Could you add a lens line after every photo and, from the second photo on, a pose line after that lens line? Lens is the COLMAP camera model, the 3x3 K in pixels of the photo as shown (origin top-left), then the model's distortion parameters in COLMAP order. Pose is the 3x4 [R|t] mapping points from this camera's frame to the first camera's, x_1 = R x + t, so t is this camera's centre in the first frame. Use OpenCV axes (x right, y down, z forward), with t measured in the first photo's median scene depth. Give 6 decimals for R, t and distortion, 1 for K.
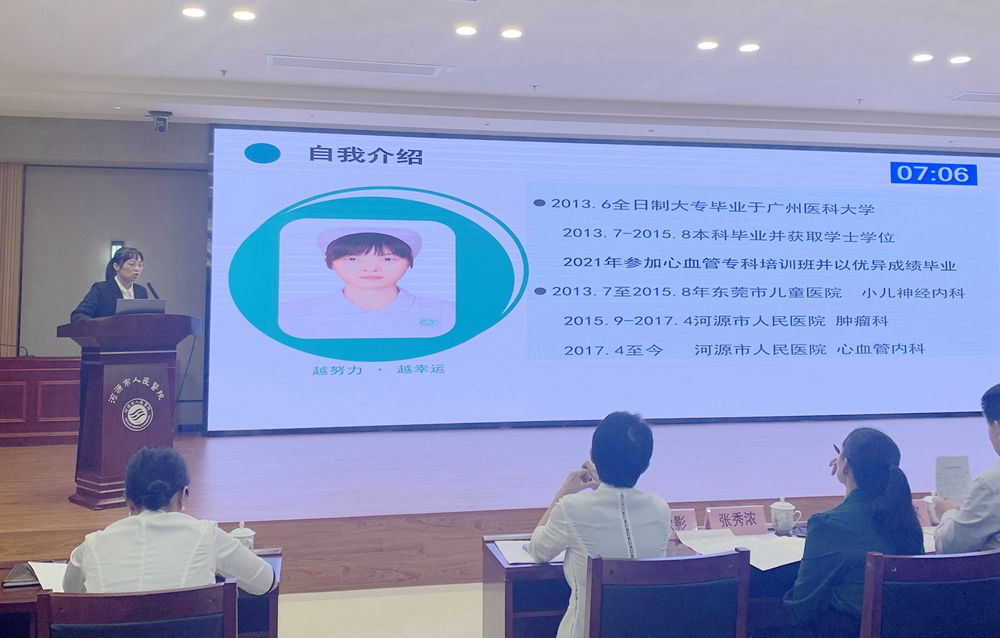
lens RADIAL K [[1013.8, 0, 481.0], [0, 1013.8, 247.0], [0, 0, 1]] dist [0.046043, -0.136197]
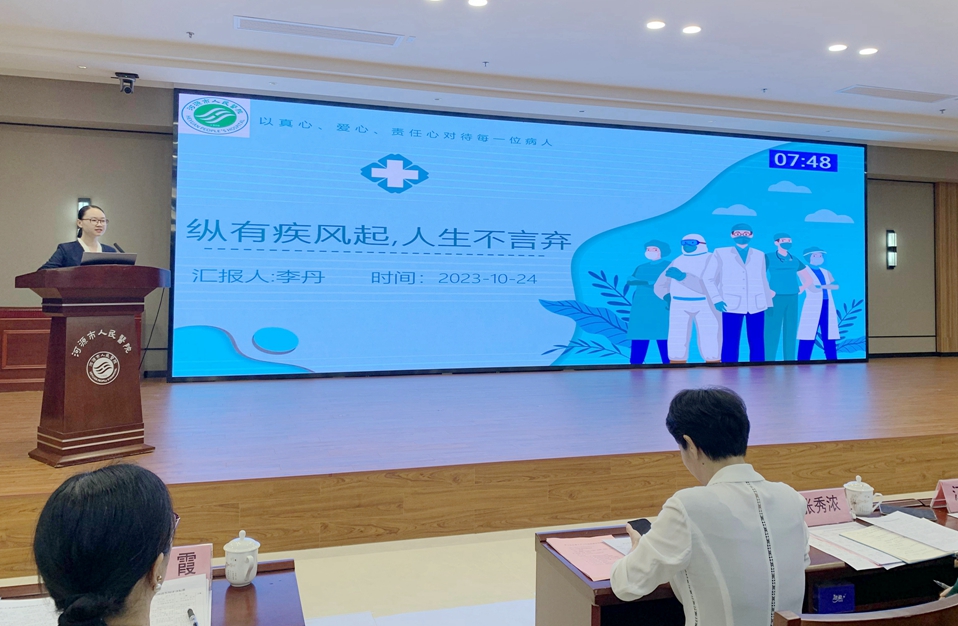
lens RADIAL K [[800.9, 0, 474.8], [0, 800.9, 261.1], [0, 0, 1]] dist [0.008494, -0.004680]
pose [[0.994234, 0.015672, 0.106078, -0.050667], [-0.020770, 0.998673, 0.047128, 0.014304], [-0.105198, -0.049059, 0.993240, 0.155030]]
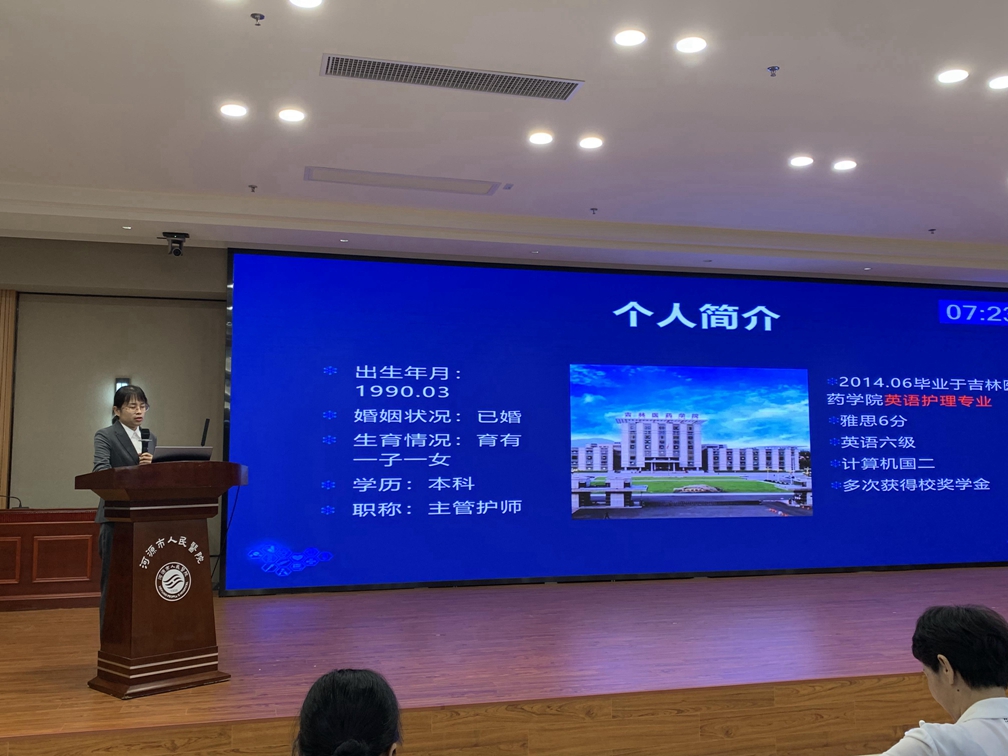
lens RADIAL K [[998.6, 0, 504.0], [0, 998.6, 378.0], [0, 0, 1]] dist [0.001604, 0.005307]
pose [[0.998529, 0.002718, 0.054158, -0.083789], [-0.002017, 0.999914, -0.012994, 0.005773], [-0.054188, 0.012866, 0.998448, 0.123608]]
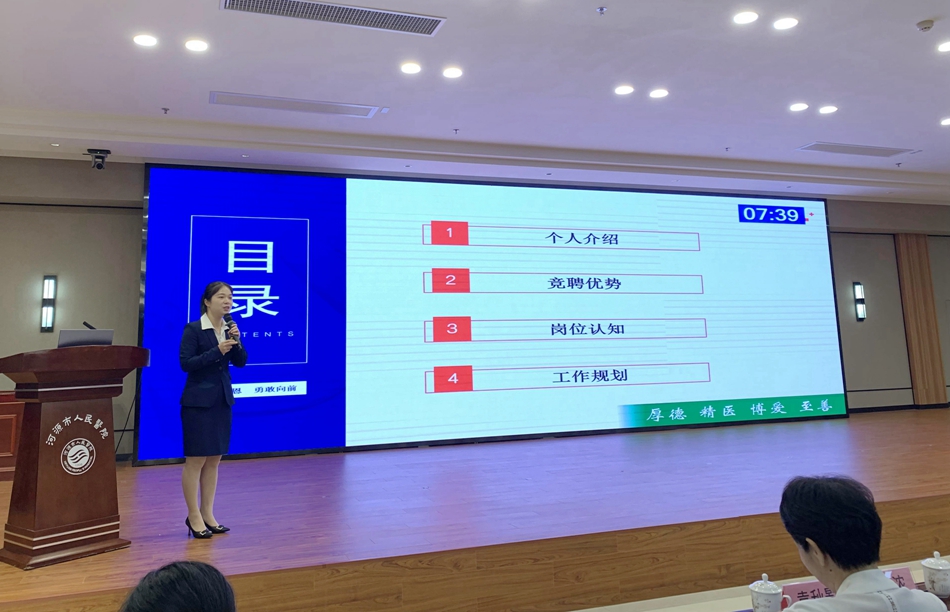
lens RADIAL K [[800.0, 0, 447.6], [0, 800.0, 217.2], [0, 0, 1]] dist [0.001416, 0.010318]
pose [[0.991447, 0.001149, 0.130507, -0.076499], [0.010196, 0.996223, -0.086231, 0.011496], [-0.130113, 0.086824, 0.987690, 0.168234]]
